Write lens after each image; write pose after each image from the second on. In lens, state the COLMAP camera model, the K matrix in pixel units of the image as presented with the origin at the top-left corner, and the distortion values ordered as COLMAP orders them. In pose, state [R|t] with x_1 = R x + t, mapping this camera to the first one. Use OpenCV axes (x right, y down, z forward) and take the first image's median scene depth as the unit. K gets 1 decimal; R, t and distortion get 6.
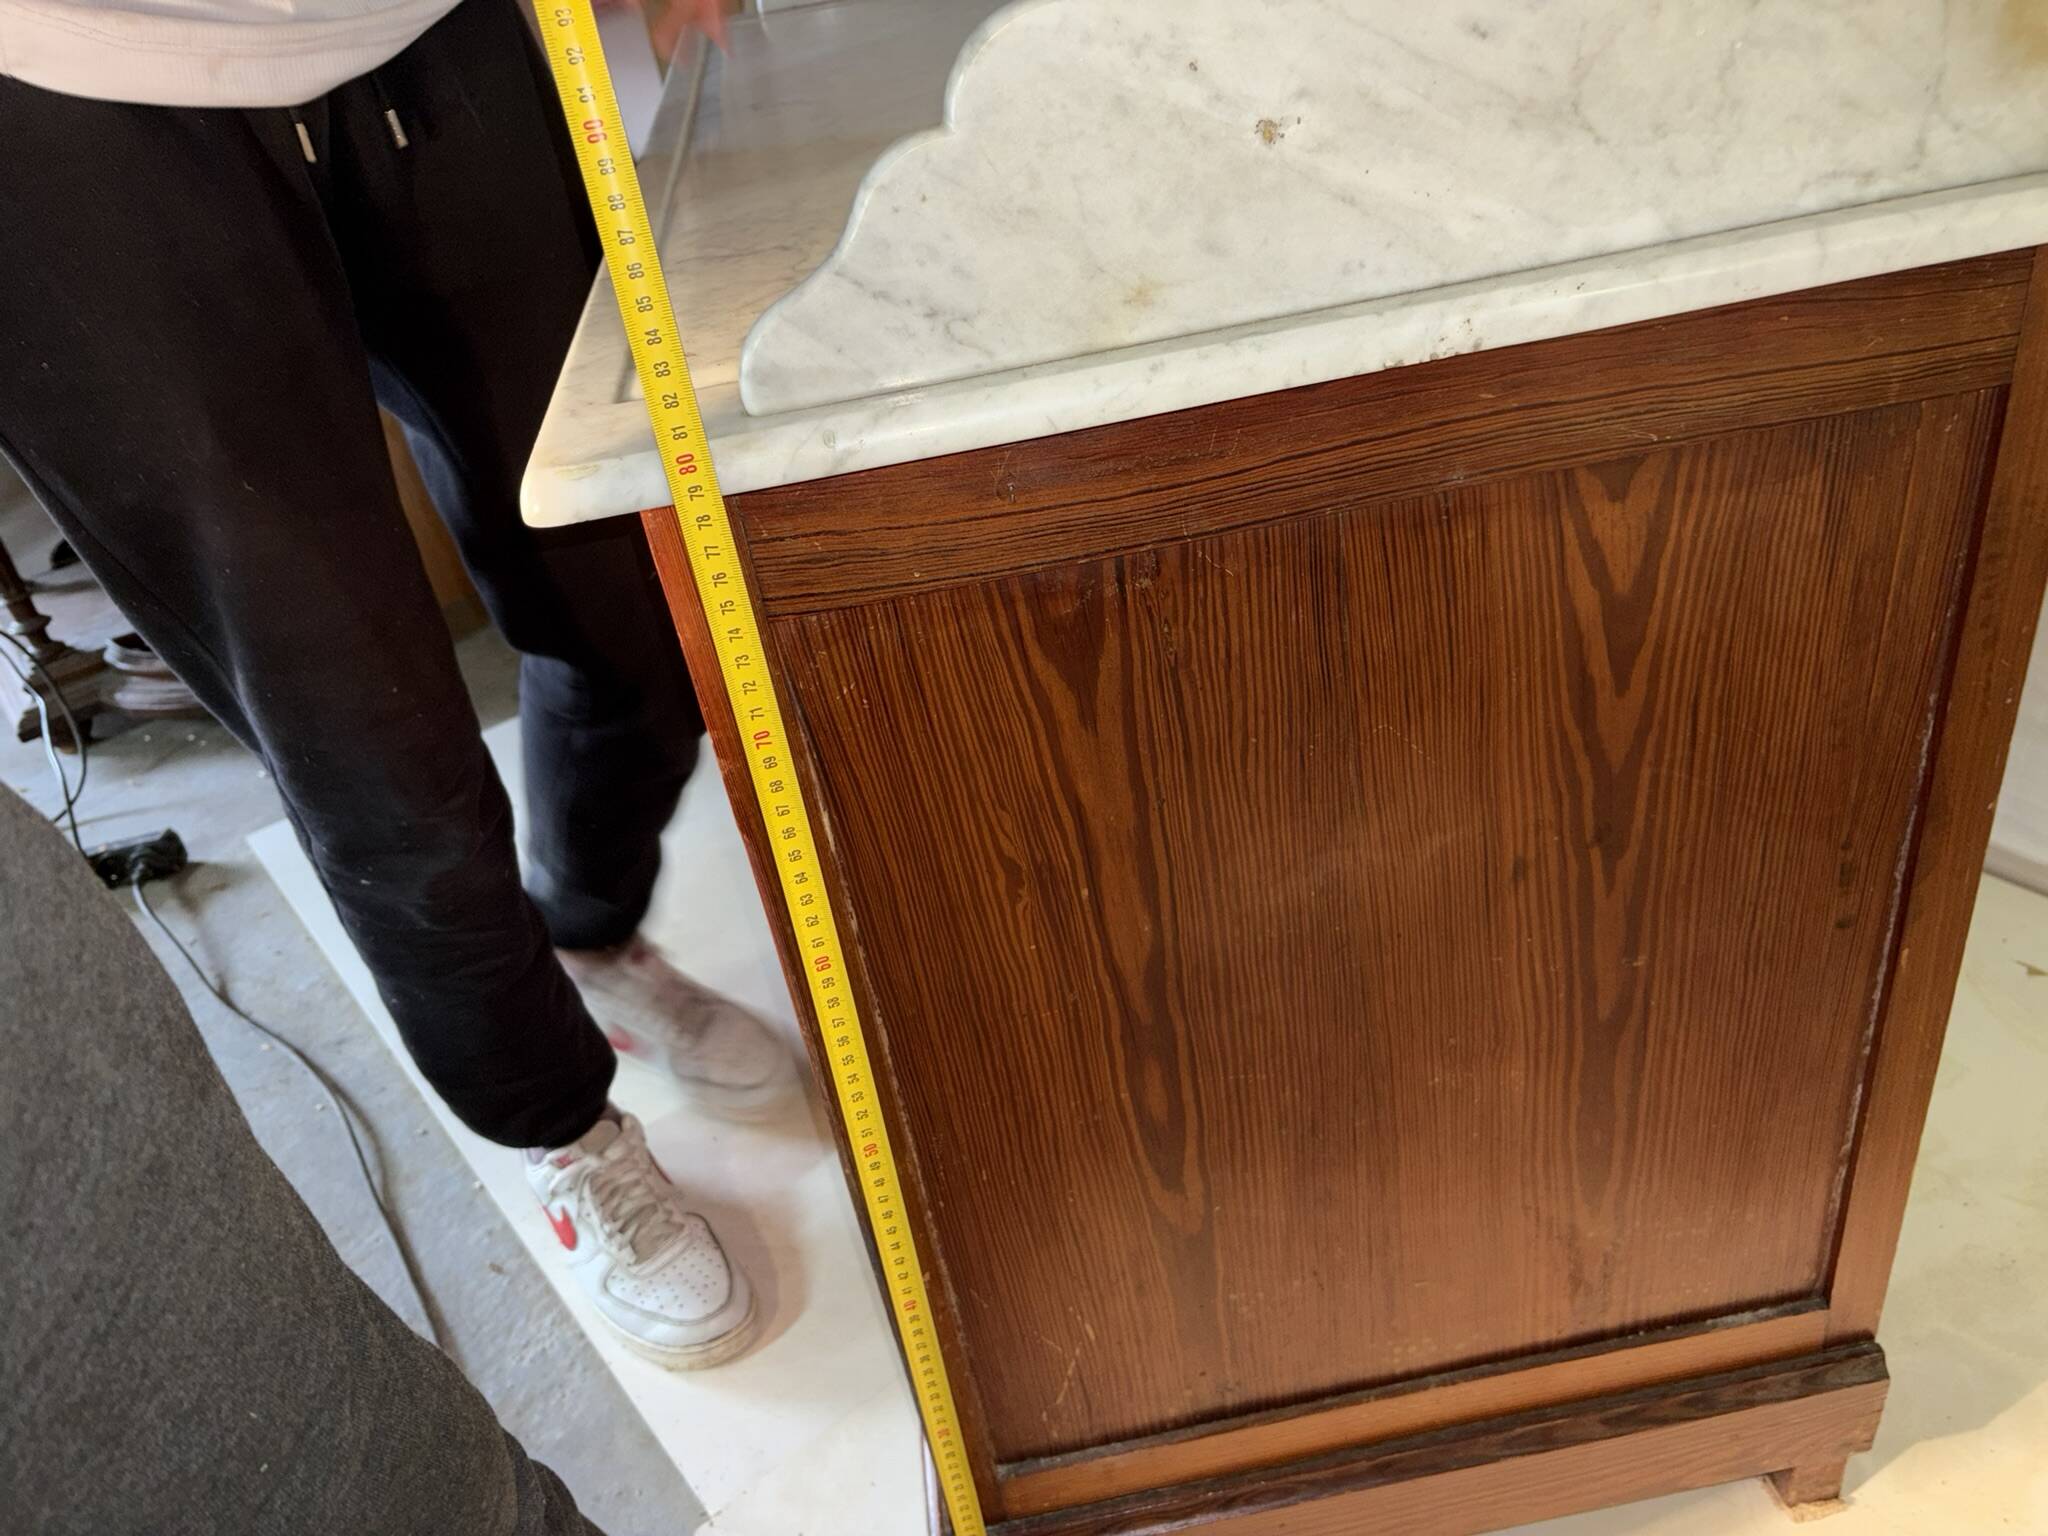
lens RADIAL K [[1576.6, 0, 1020.4], [0, 1576.6, 764.9], [0, 0, 1]] dist [-0.000028, -0.004800]
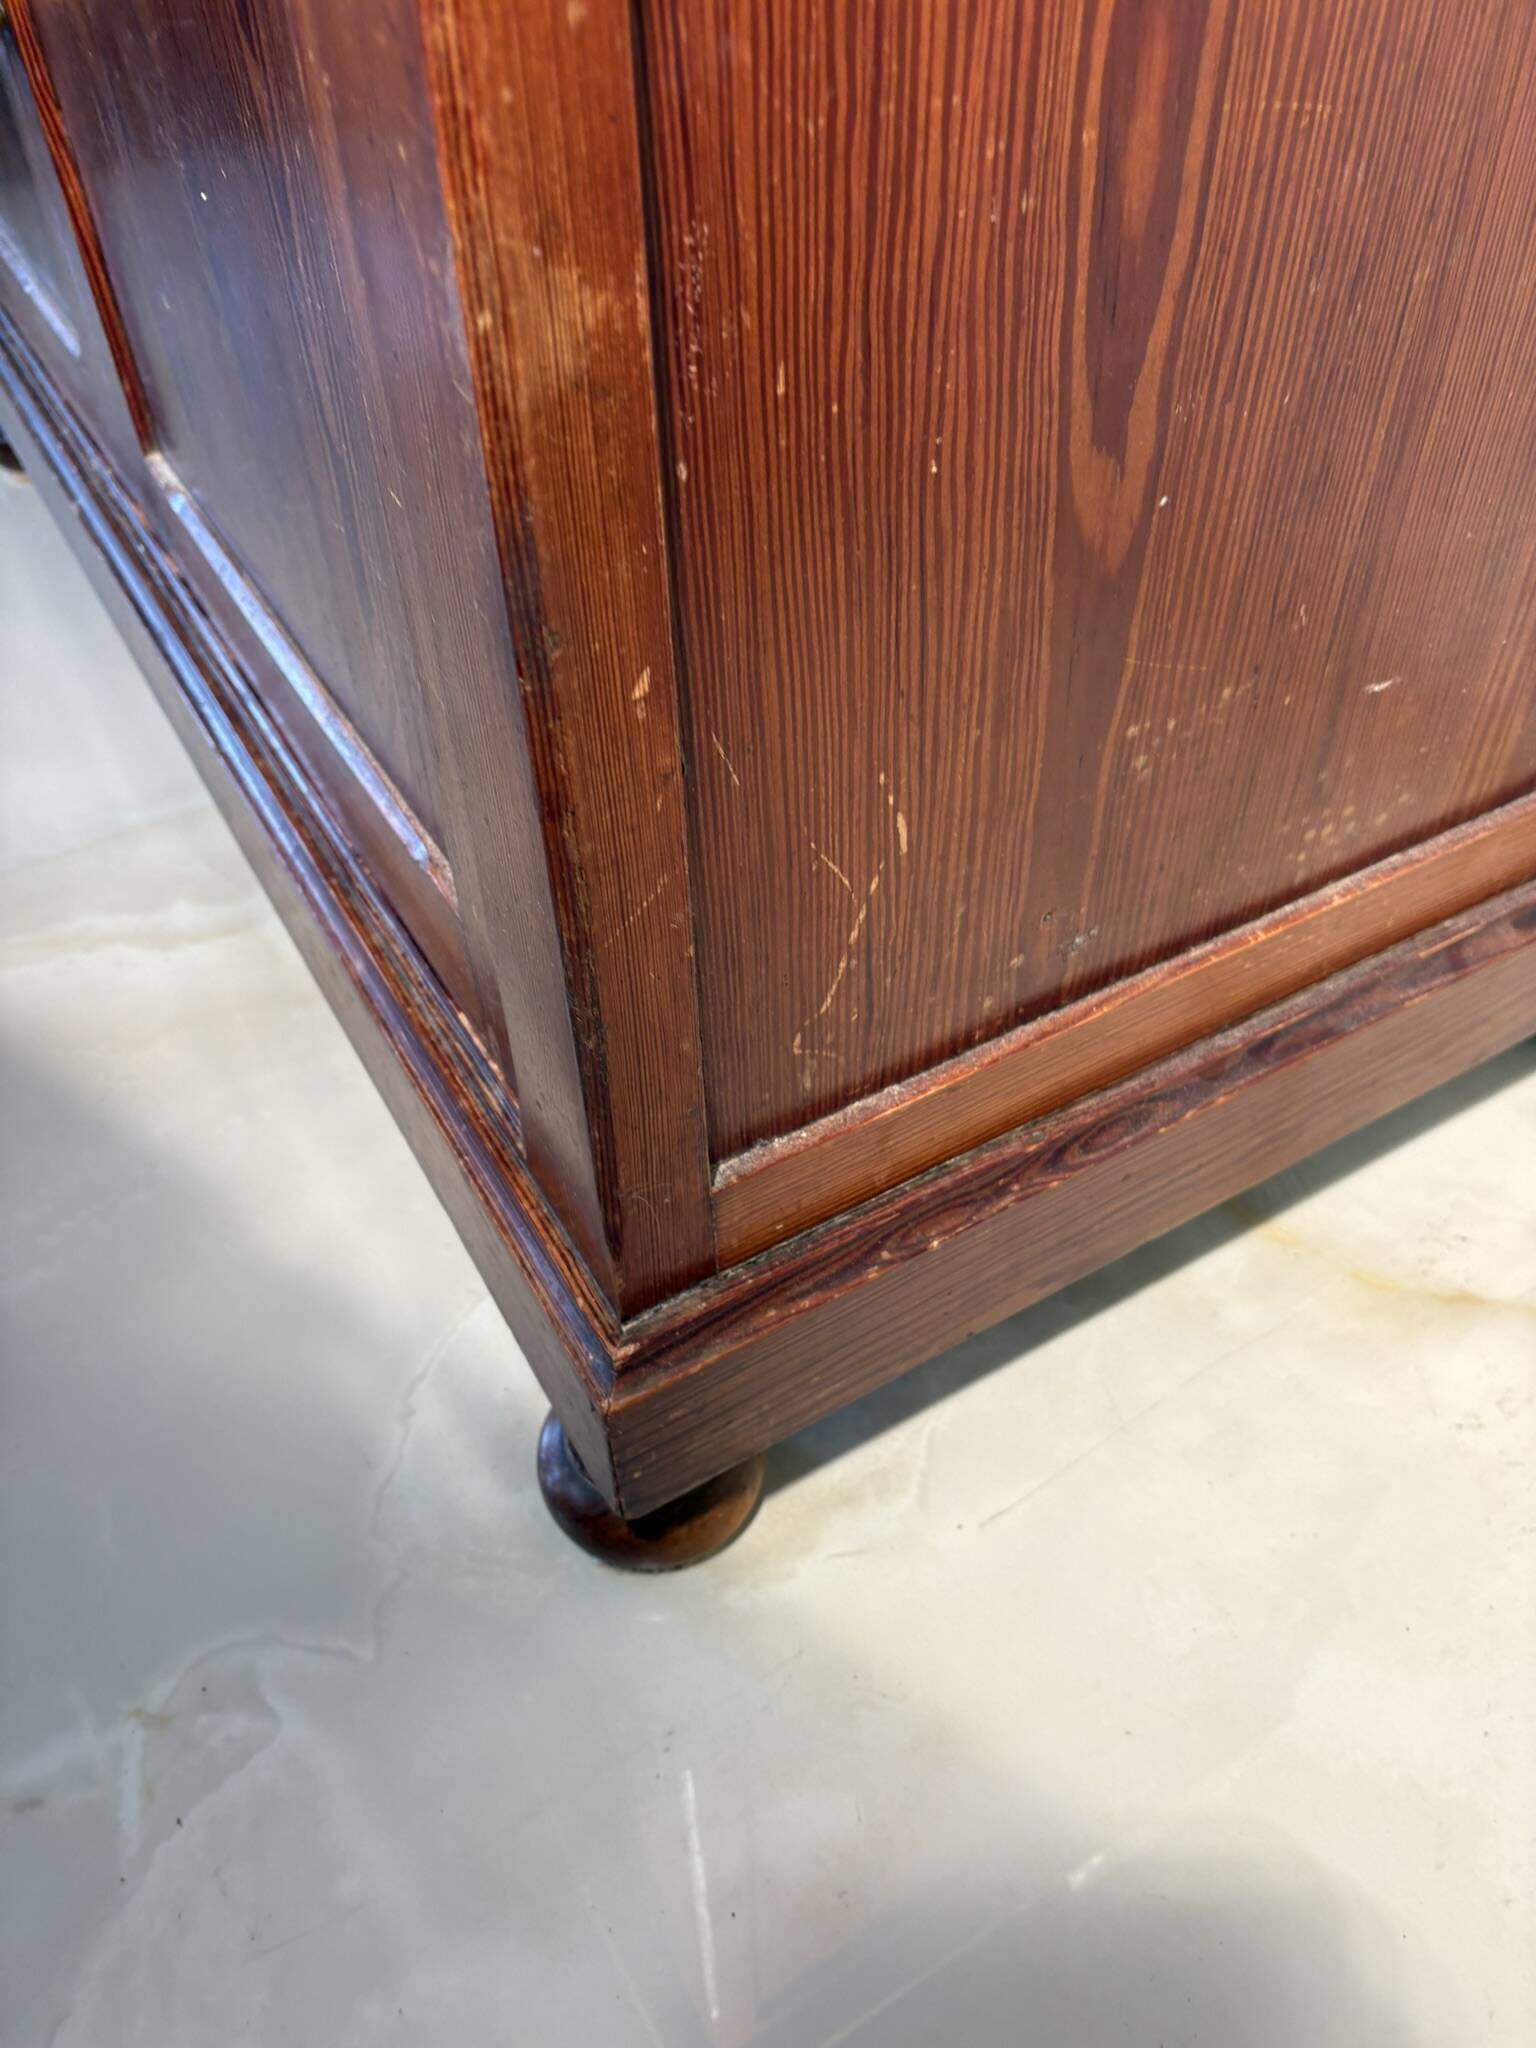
lens RADIAL K [[1576.8, 0, 757.8], [0, 1576.8, 1021.8], [0, 0, 1]] dist [0.007678, -0.028263]
pose [[0.911823, -0.181017, 0.368526, -0.257141], [0.116727, 0.974818, 0.190013, 0.417802], [-0.393642, -0.130241, 0.909991, 0.726152]]
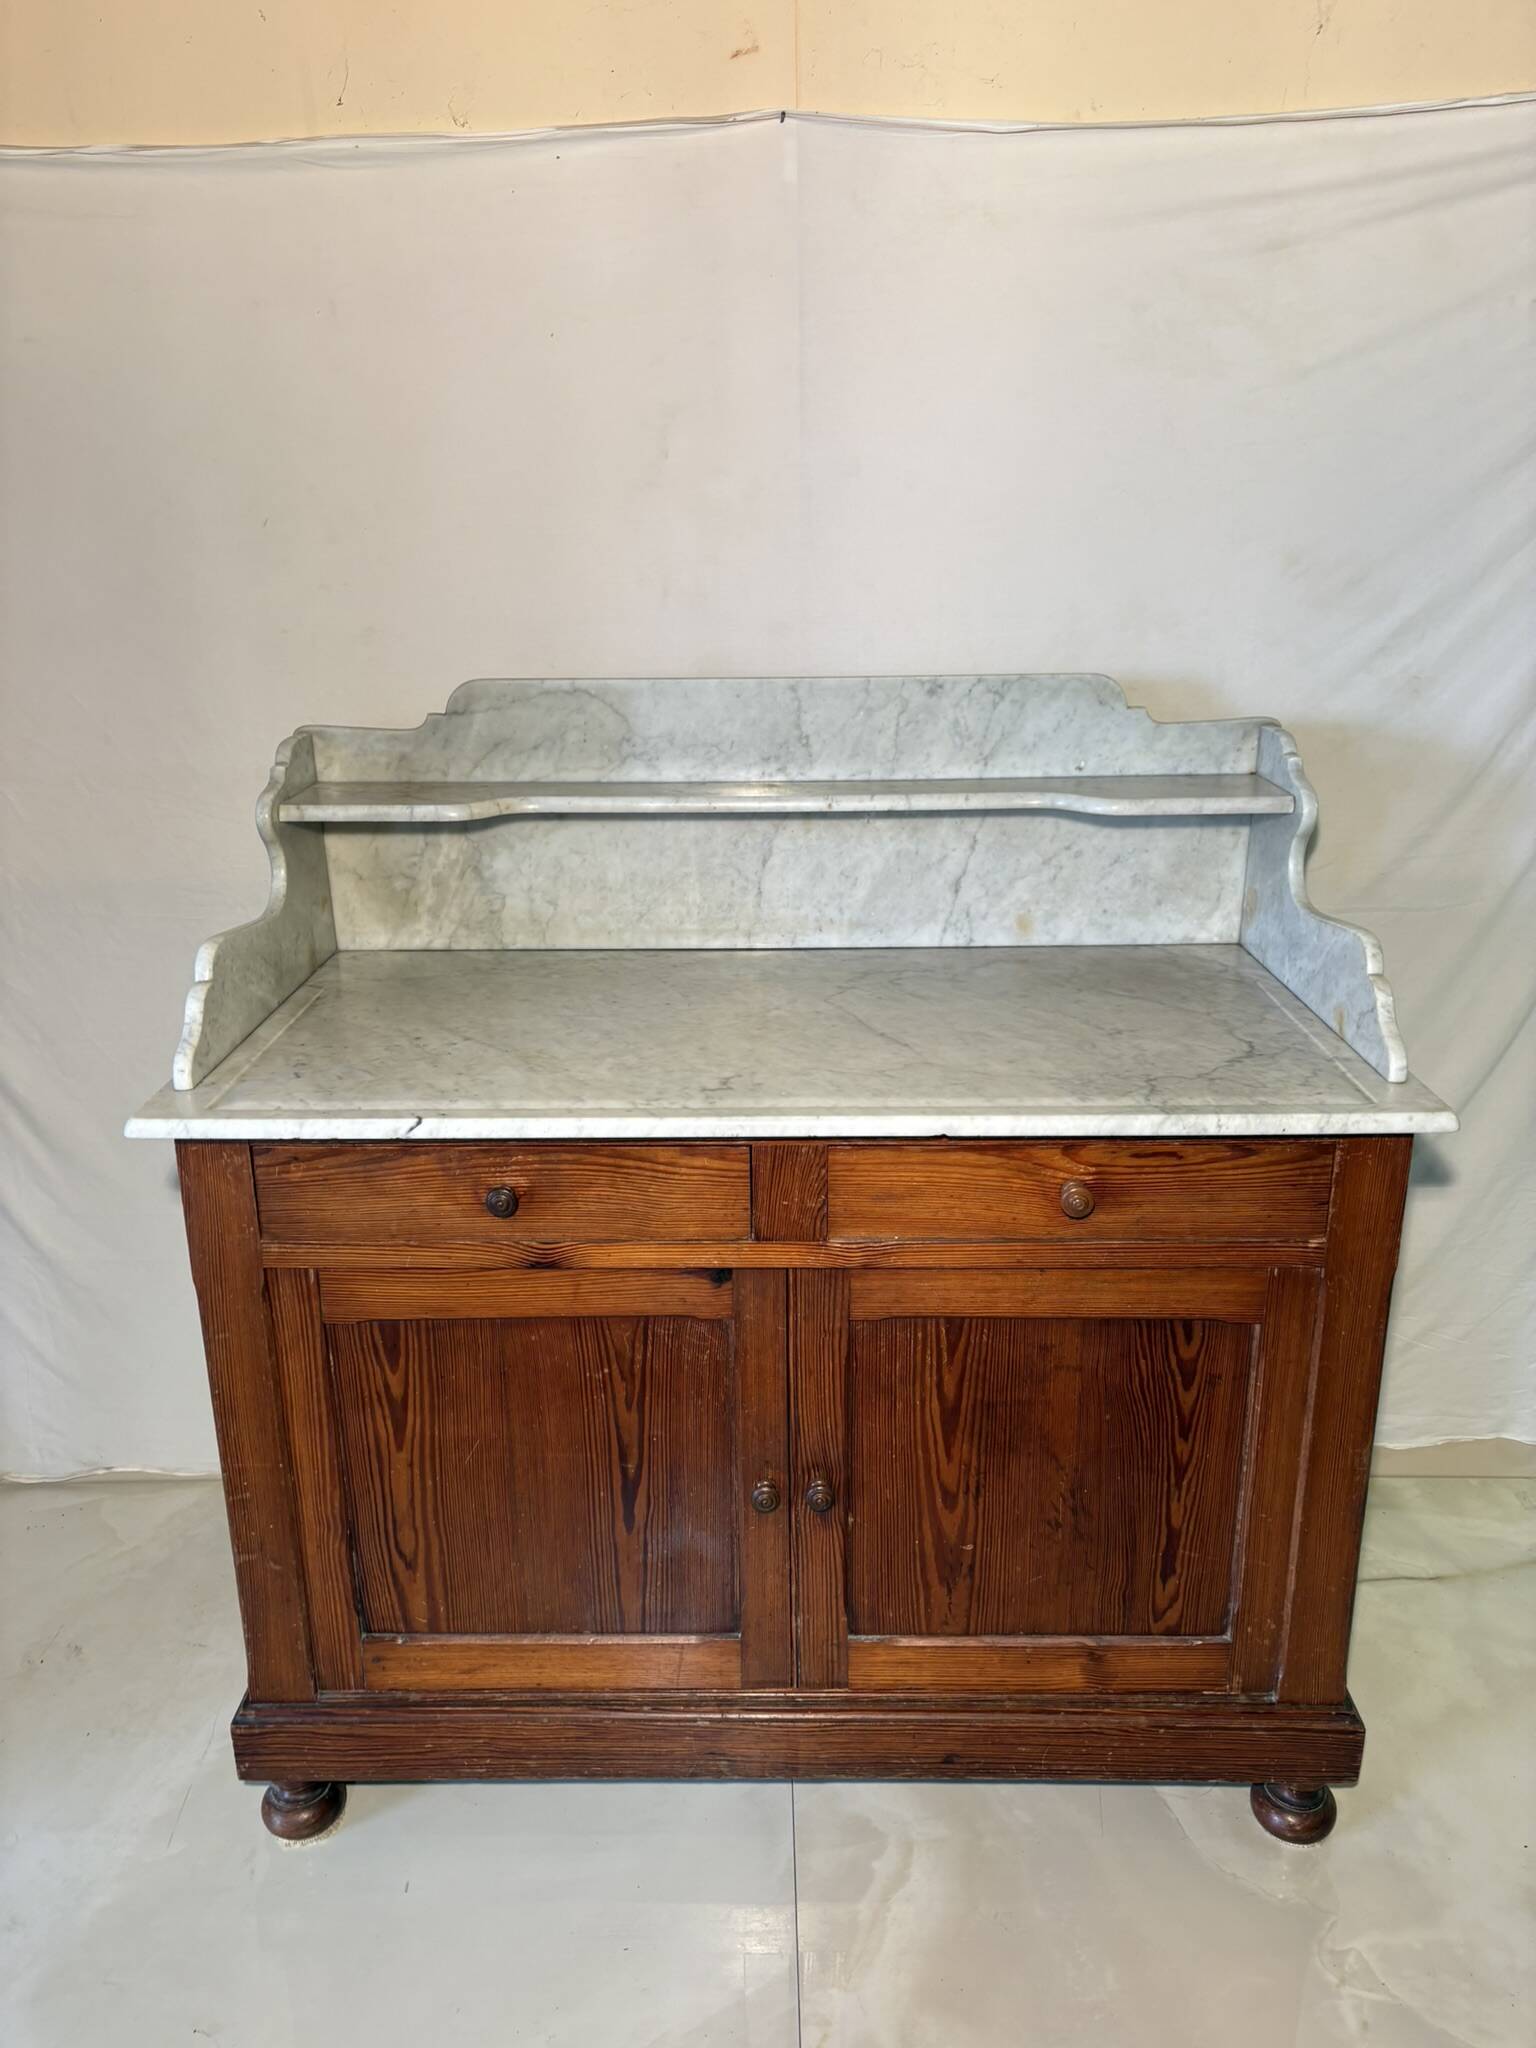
lens RADIAL K [[1534.3, 0, 773.5], [0, 1534.3, 1032.5], [0, 0, 1]] dist [0.079703, -0.111414]
pose [[0.133751, -0.171634, 0.976039, -2.478798], [0.532280, 0.843210, 0.075336, -0.917963], [-0.835936, 0.509450, 0.204138, 1.133763]]
